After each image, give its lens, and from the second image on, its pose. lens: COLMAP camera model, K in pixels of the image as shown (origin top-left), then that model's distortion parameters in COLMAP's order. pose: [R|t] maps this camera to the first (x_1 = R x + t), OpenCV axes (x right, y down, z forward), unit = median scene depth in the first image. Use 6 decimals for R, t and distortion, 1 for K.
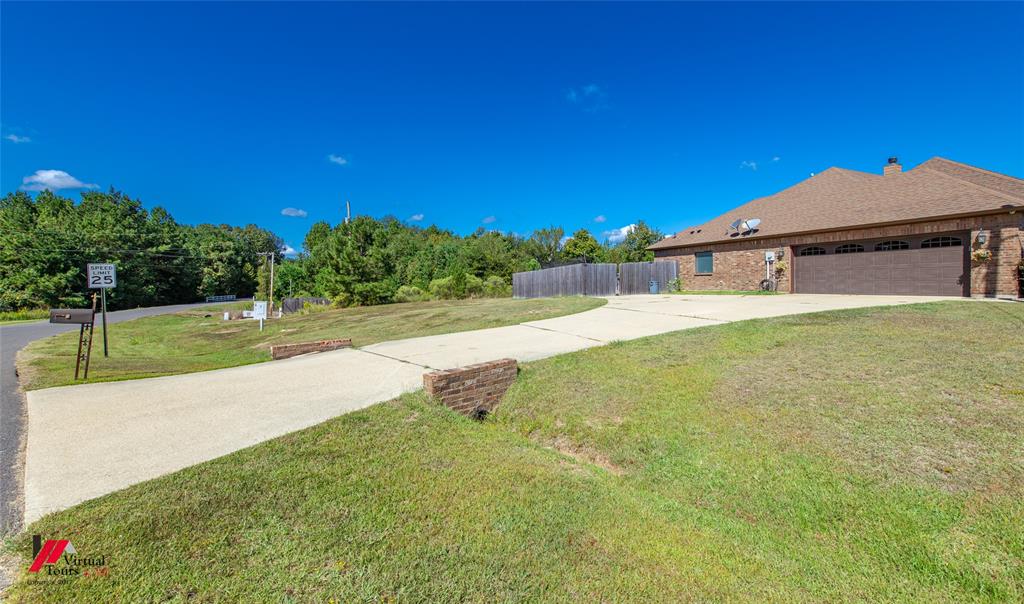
lens RADIAL K [[406.1, 0, 512.9], [0, 406.1, 287.2], [0, 0, 1]] dist [0.009839, -0.000677]
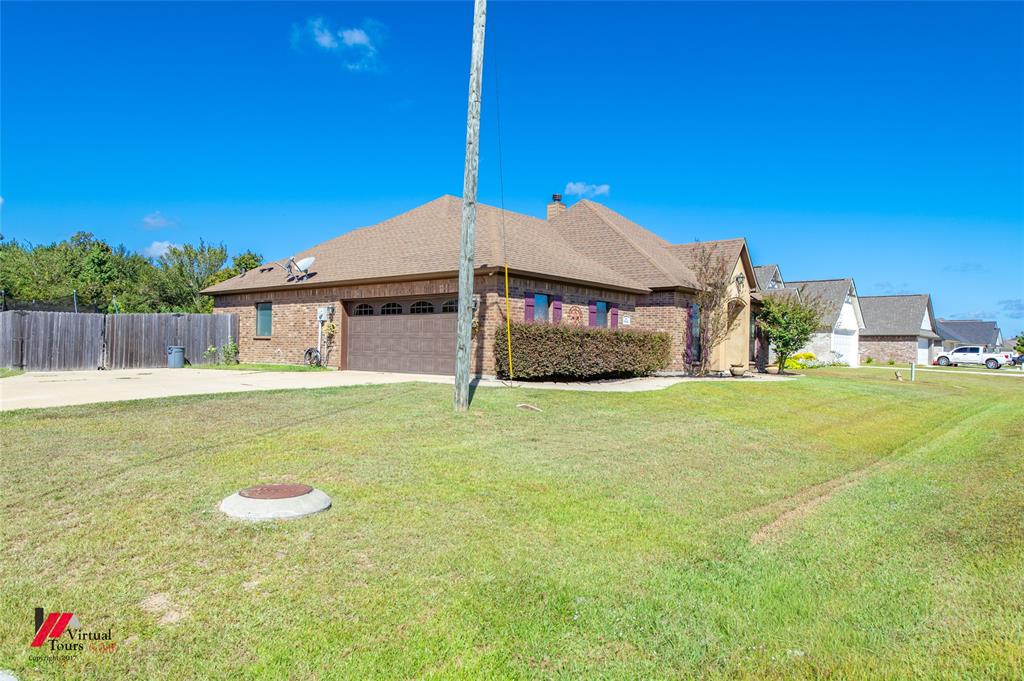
lens RADIAL K [[681.1, 0, 514.7], [0, 681.1, 335.7], [0, 0, 1]] dist [0.004098, -0.000847]
pose [[0.899939, 0.035787, 0.434544, 0.221501], [-0.023564, 0.999161, -0.033486, -0.005118], [-0.435378, 0.019895, 0.900028, -0.075397]]
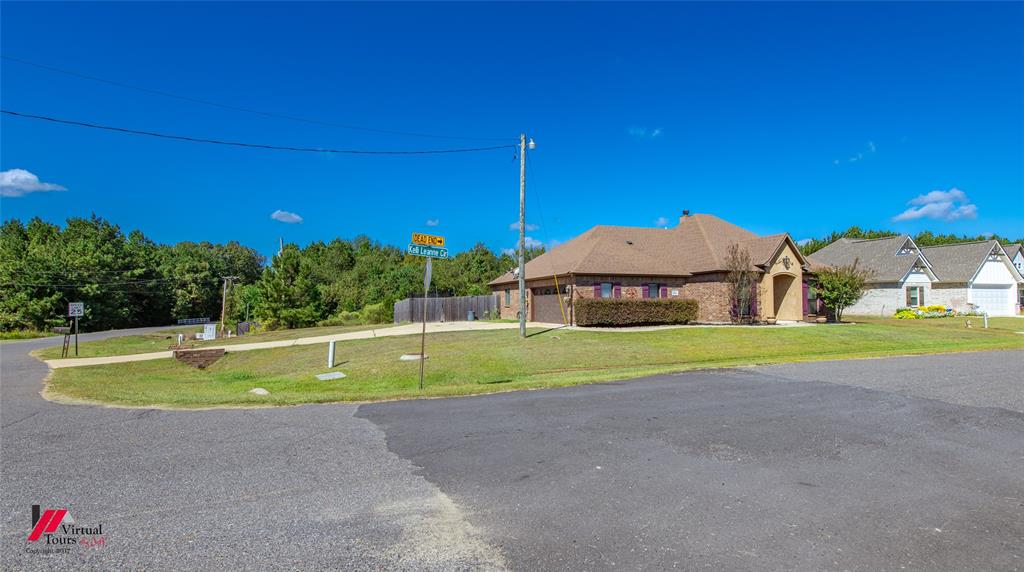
lens RADIAL K [[500.7, 0, 508.2], [0, 500.7, 290.6], [0, 0, 1]] dist [0.005515, 0.002116]
pose [[0.996213, 0.002178, -0.086914, 0.371444], [-0.005396, 0.999308, -0.036805, -0.013919], [0.086773, 0.037135, 0.995536, -0.357405]]
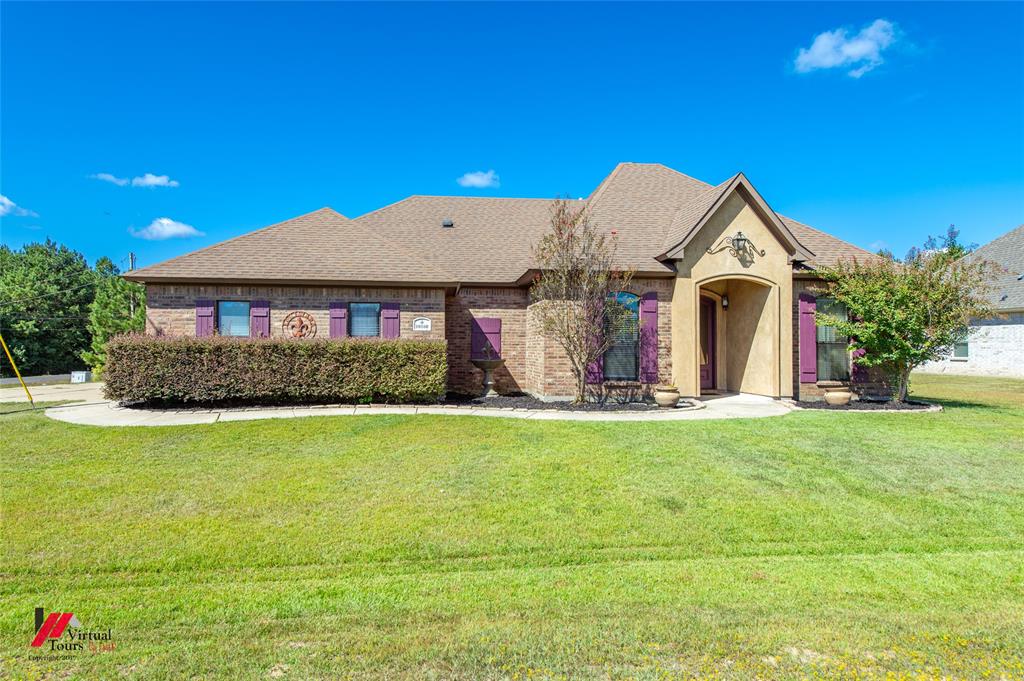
lens RADIAL K [[613.2, 0, 487.0], [0, 613.2, 338.7], [0, 0, 1]] dist [0.015346, -0.000112]
pose [[0.948478, 0.007910, -0.316744, 0.707435], [-0.015443, 0.999654, -0.021279, -0.023125], [0.316466, 0.025074, 0.948272, 0.050438]]
